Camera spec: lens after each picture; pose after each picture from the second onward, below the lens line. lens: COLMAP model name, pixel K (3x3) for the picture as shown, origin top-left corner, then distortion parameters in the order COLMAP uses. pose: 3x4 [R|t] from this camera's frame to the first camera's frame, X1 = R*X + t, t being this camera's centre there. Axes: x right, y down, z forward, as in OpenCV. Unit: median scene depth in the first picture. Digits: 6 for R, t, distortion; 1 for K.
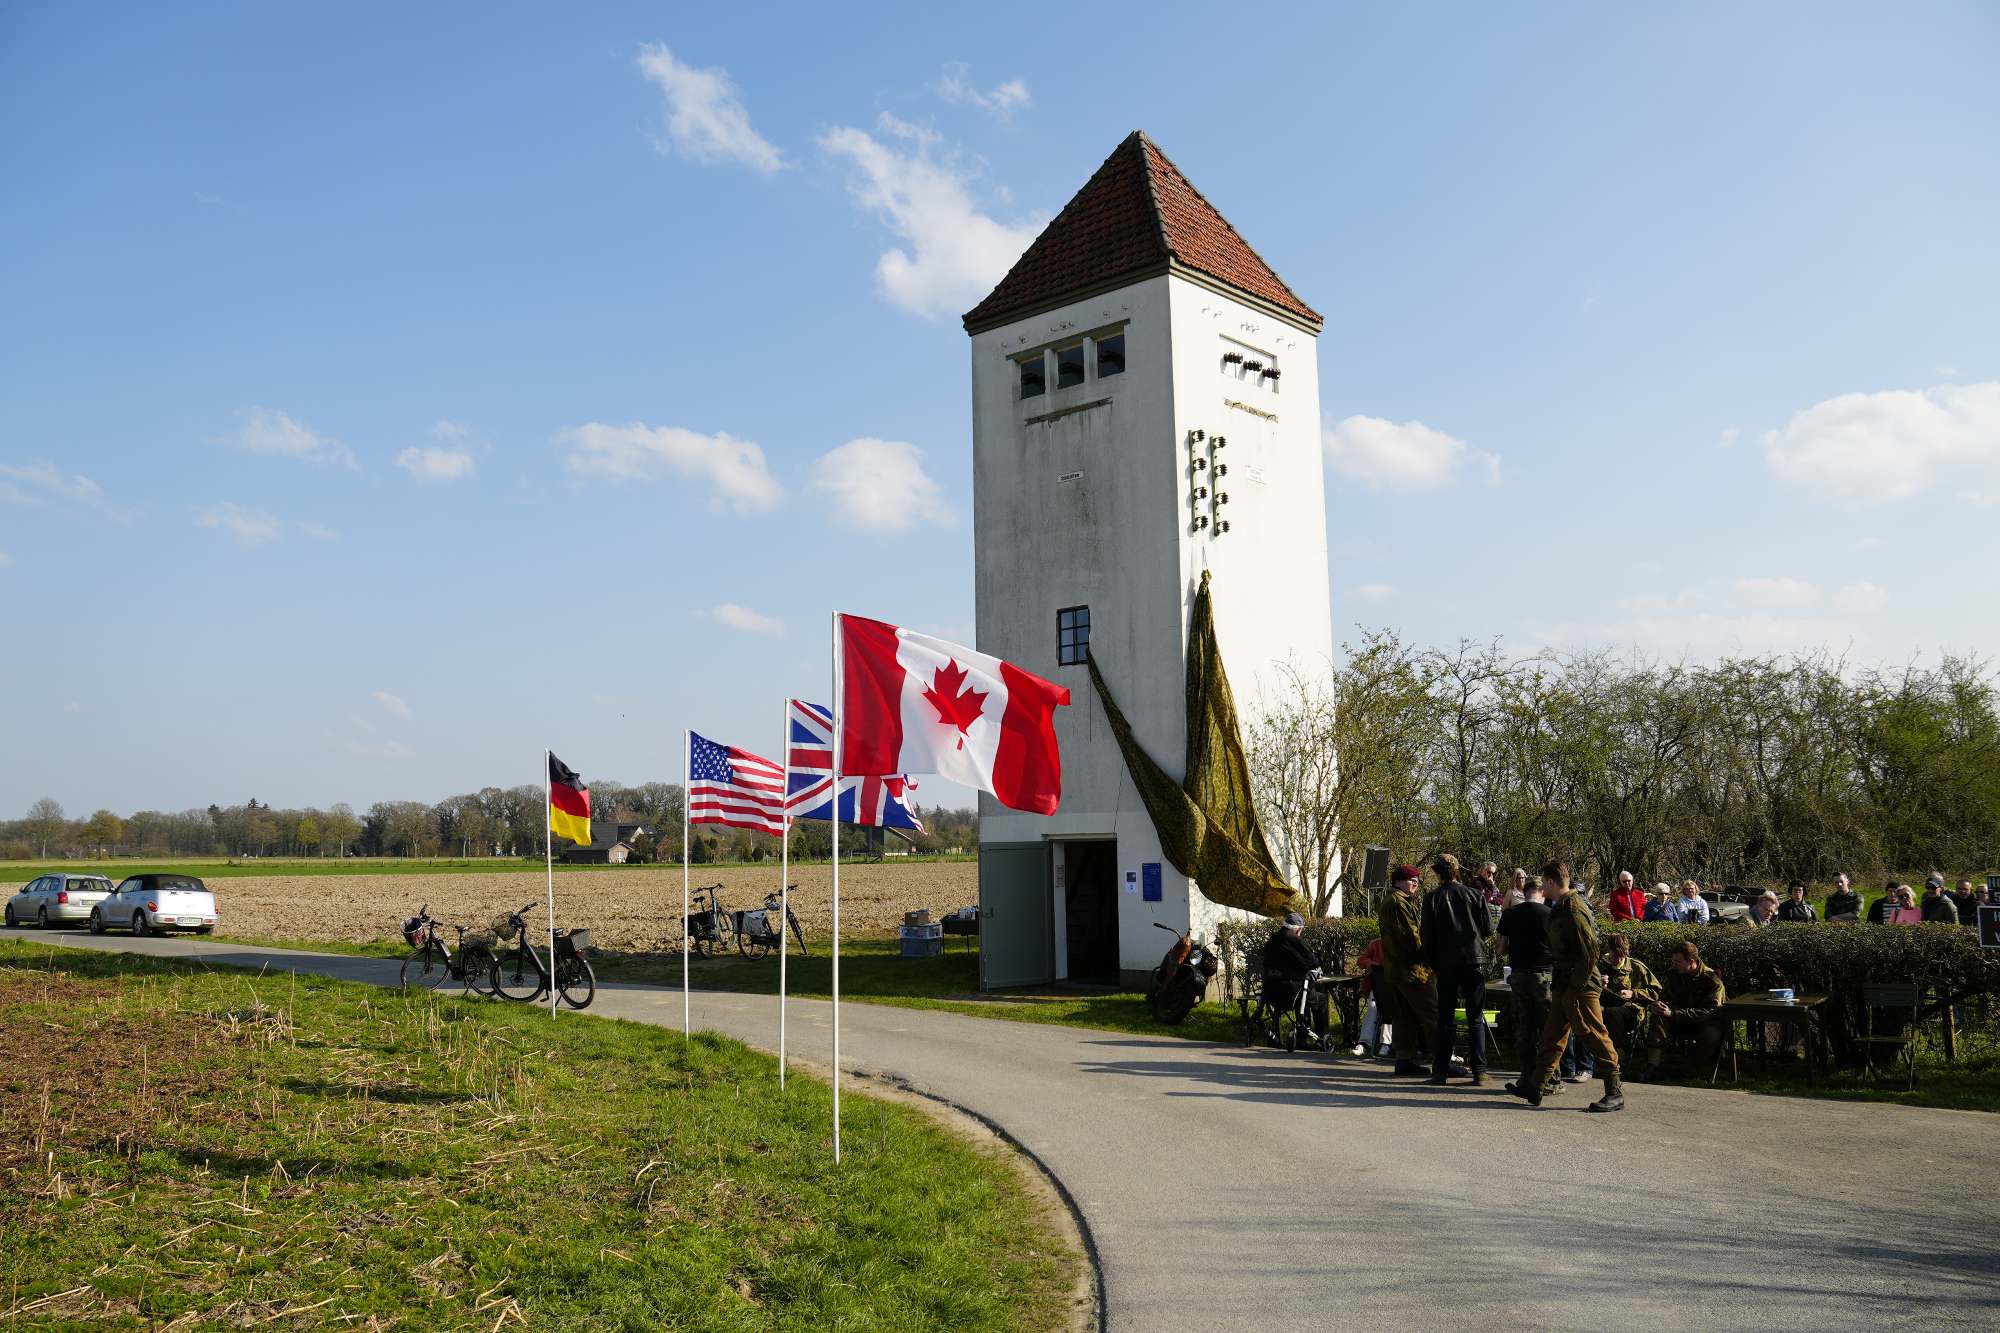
lens RADIAL K [[1593.5, 0, 1000.0], [0, 1593.5, 666.5], [0, 0, 1]] dist [-0.197735, 0.195375]
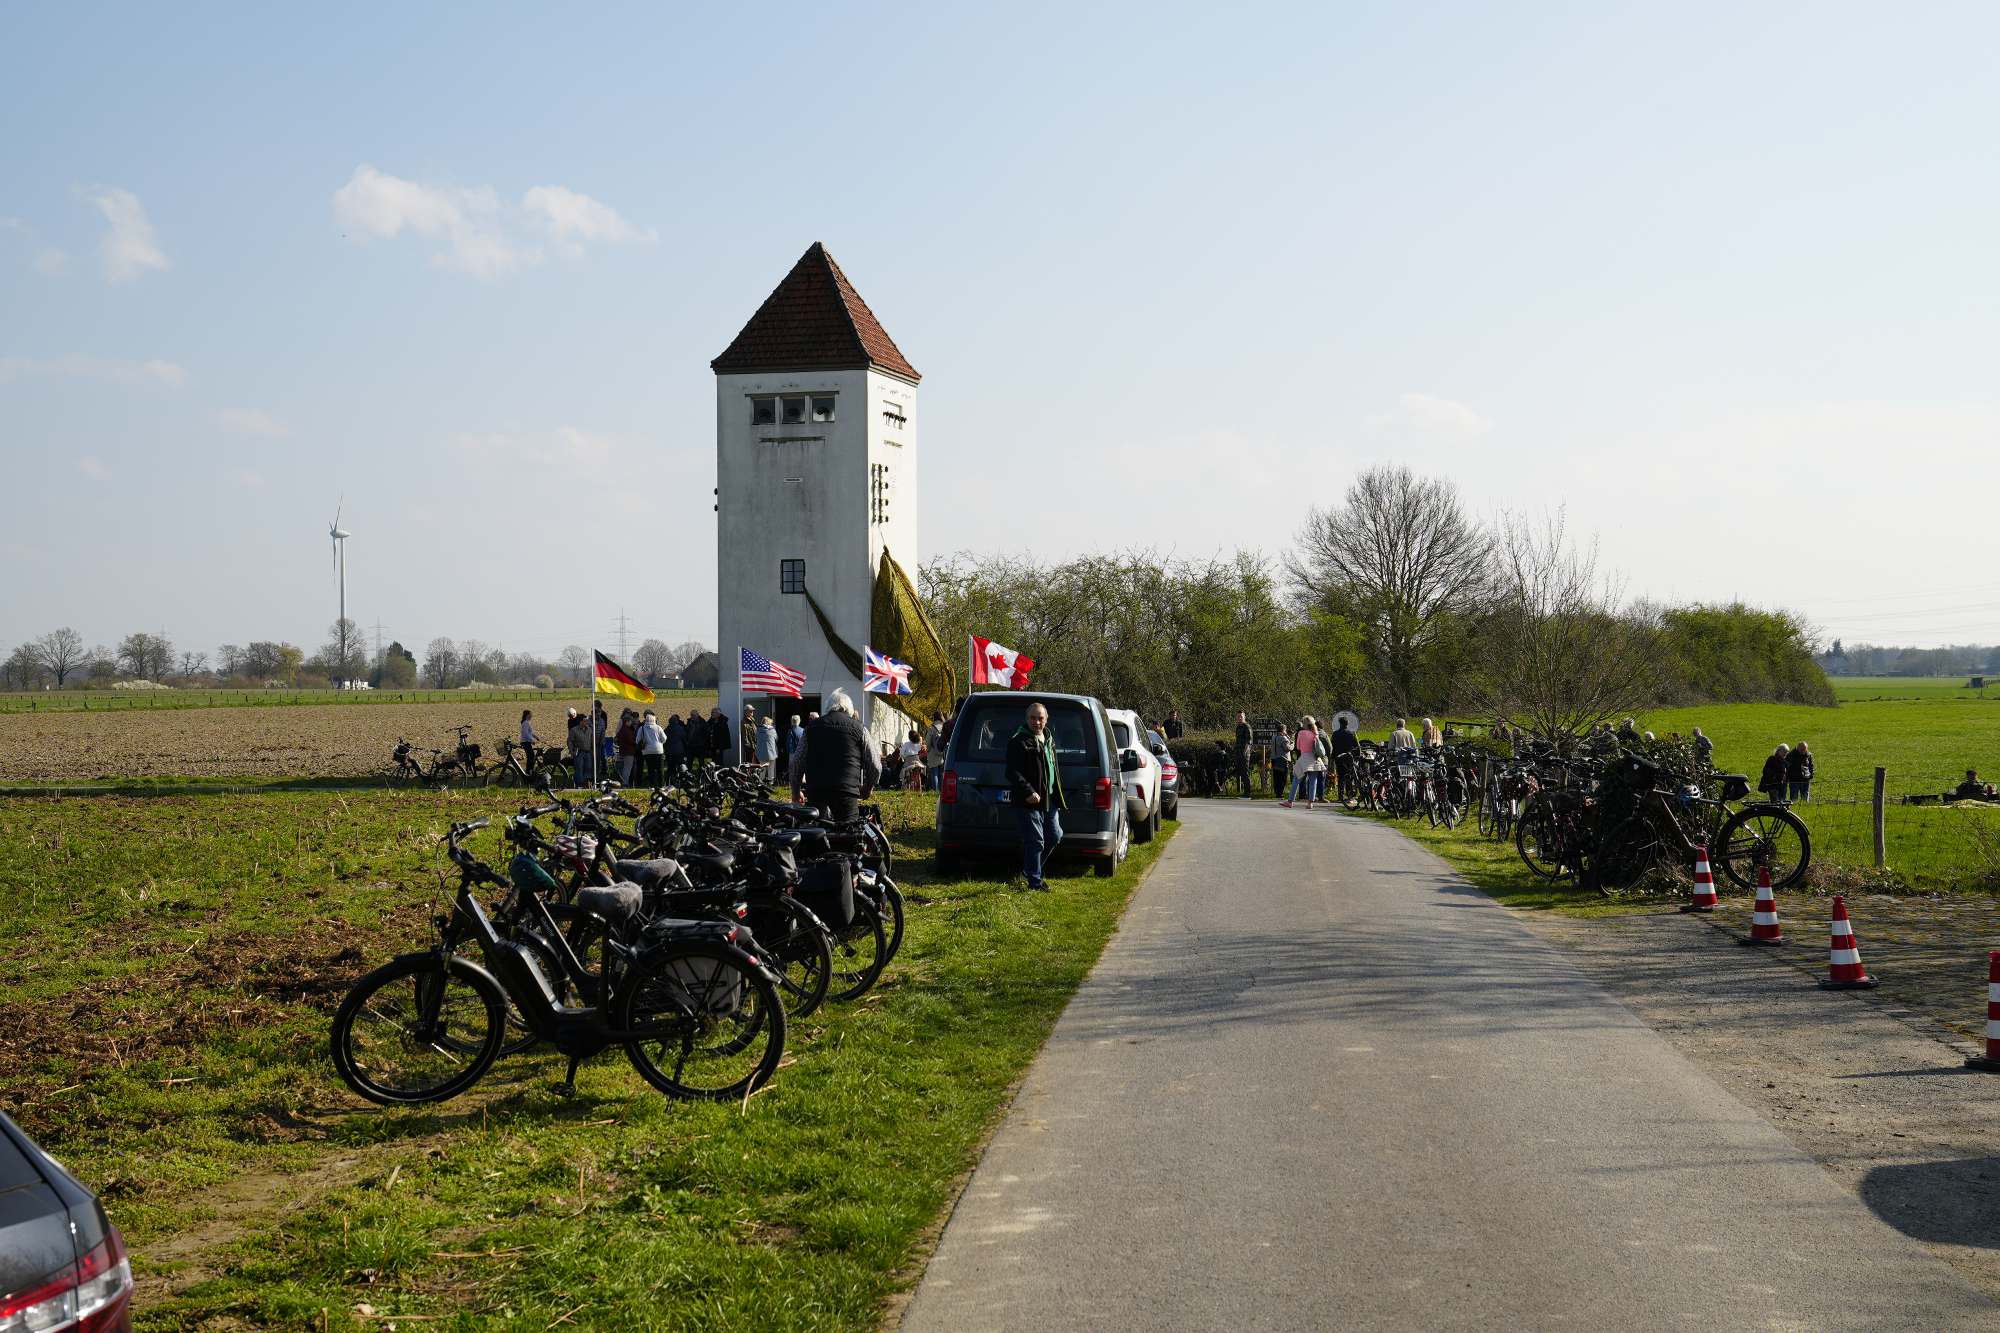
lens RADIAL K [[2416.6, 0, 1000.0], [0, 2416.6, 666.5], [0, 0, 1]] dist [-0.002691, -0.001540]
pose [[0.890938, 0.016789, 0.453815, -0.878453], [-0.063813, 0.994030, 0.088505, -0.157528], [-0.449620, -0.107812, 0.886690, -1.321215]]
